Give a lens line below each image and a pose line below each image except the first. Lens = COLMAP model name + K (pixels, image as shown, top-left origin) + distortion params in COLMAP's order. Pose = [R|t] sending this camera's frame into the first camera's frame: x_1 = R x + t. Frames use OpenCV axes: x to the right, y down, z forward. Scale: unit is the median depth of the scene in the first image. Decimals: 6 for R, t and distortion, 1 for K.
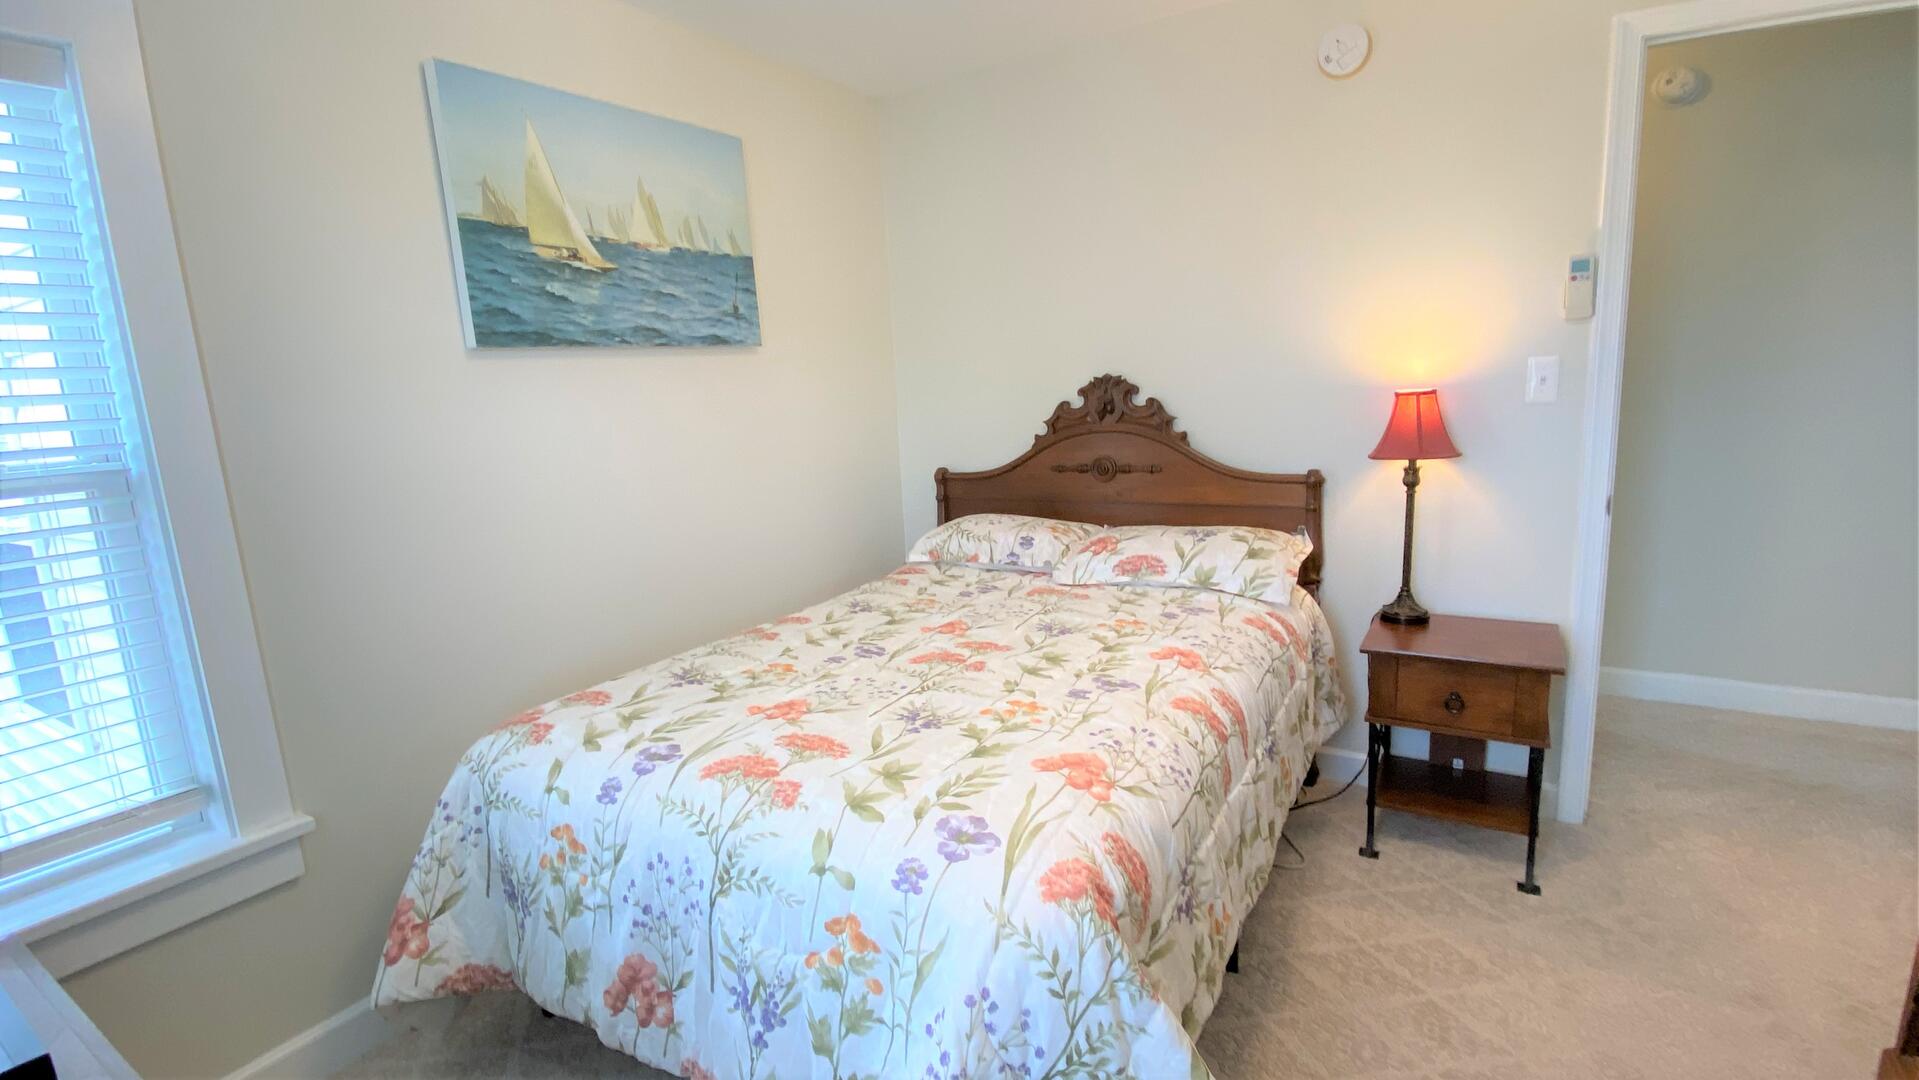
lens RADIAL K [[853.8, 0, 957.7], [0, 853.8, 535.0], [0, 0, 1]] dist [0.048193, -0.032791]
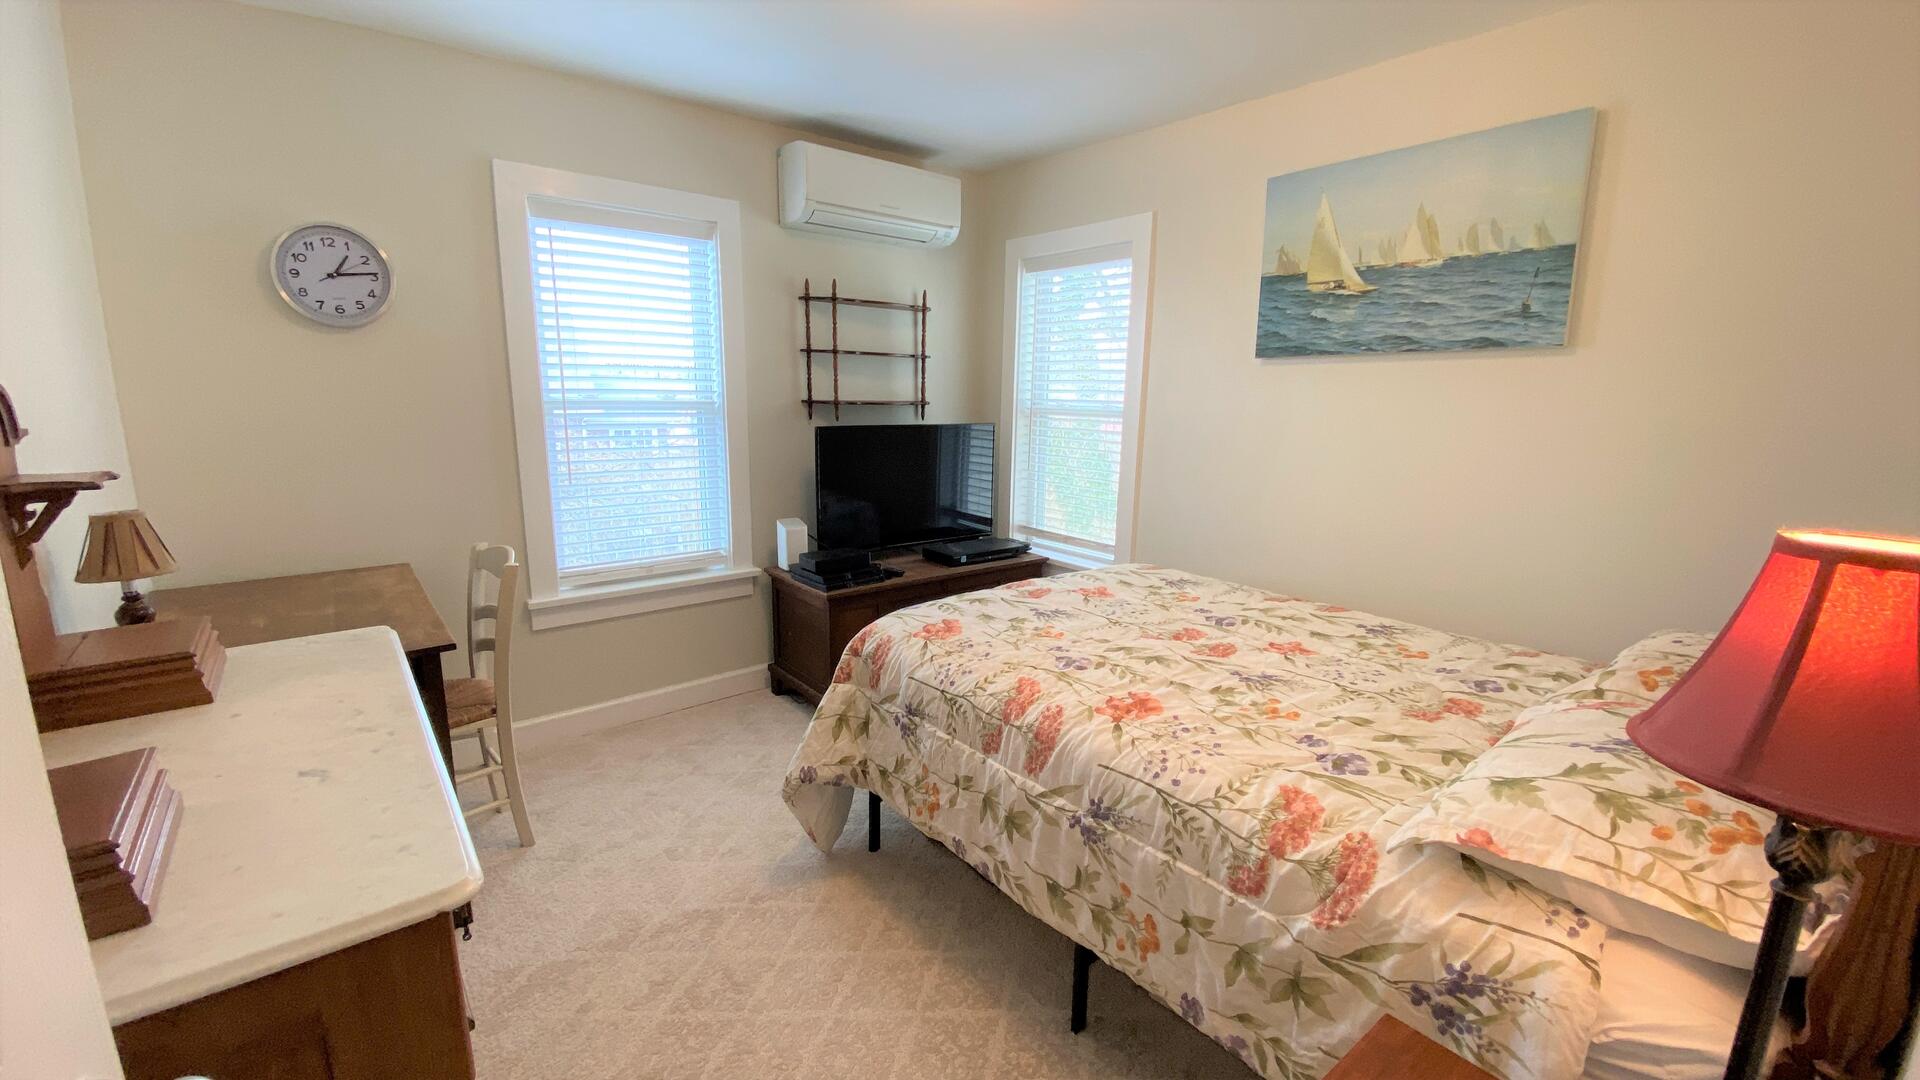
lens RADIAL K [[779.4, 0, 963.4], [0, 779.4, 536.4], [0, 0, 1]] dist [0.065791, -0.050576]
pose [[-0.317482, 0.228542, -0.920312, 0.908936], [-0.163248, 0.942860, 0.290457, -0.213608], [0.934107, 0.242454, -0.262032, 0.846578]]
